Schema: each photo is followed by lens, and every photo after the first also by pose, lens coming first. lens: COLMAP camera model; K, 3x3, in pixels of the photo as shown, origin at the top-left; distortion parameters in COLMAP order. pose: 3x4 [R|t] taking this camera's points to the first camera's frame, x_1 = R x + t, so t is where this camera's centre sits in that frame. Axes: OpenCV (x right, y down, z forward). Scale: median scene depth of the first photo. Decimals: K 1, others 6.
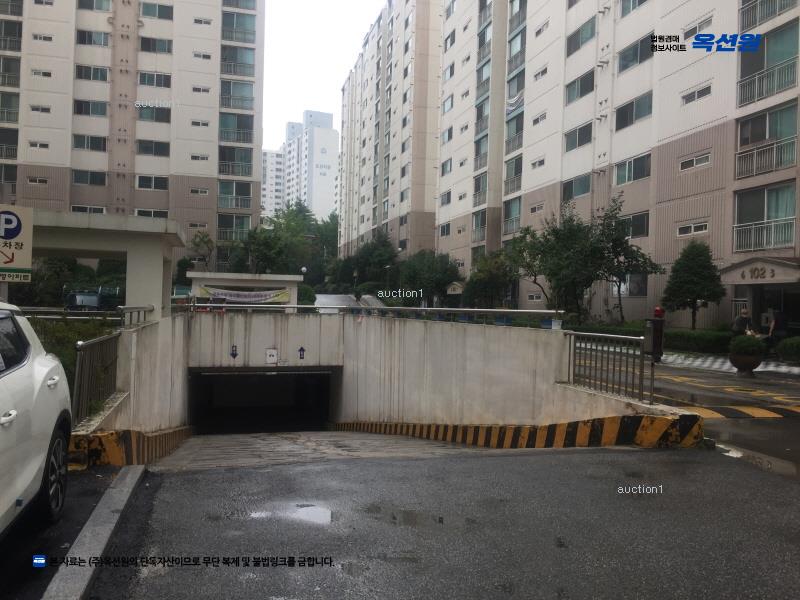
lens RADIAL K [[680.0, 0, 390.9], [0, 680.0, 295.4], [0, 0, 1]] dist [0.050415, -0.094690]
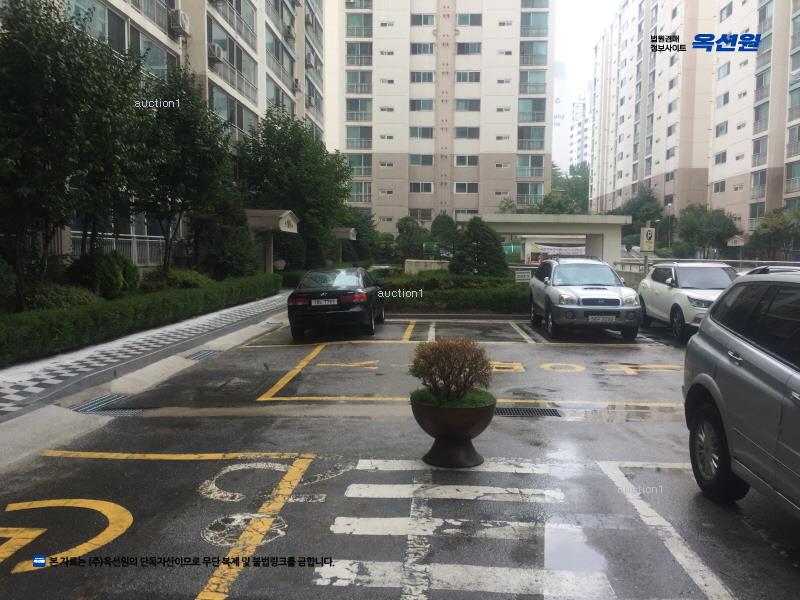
lens RADIAL K [[686.0, 0, 400.9], [0, 686.0, 282.6], [0, 0, 1]] dist [0.082841, -0.117118]
pose [[0.955426, 0.002794, -0.295216, -0.087079], [0.013374, 0.998519, 0.052736, -0.008524], [0.294927, -0.054334, 0.953974, -0.251896]]
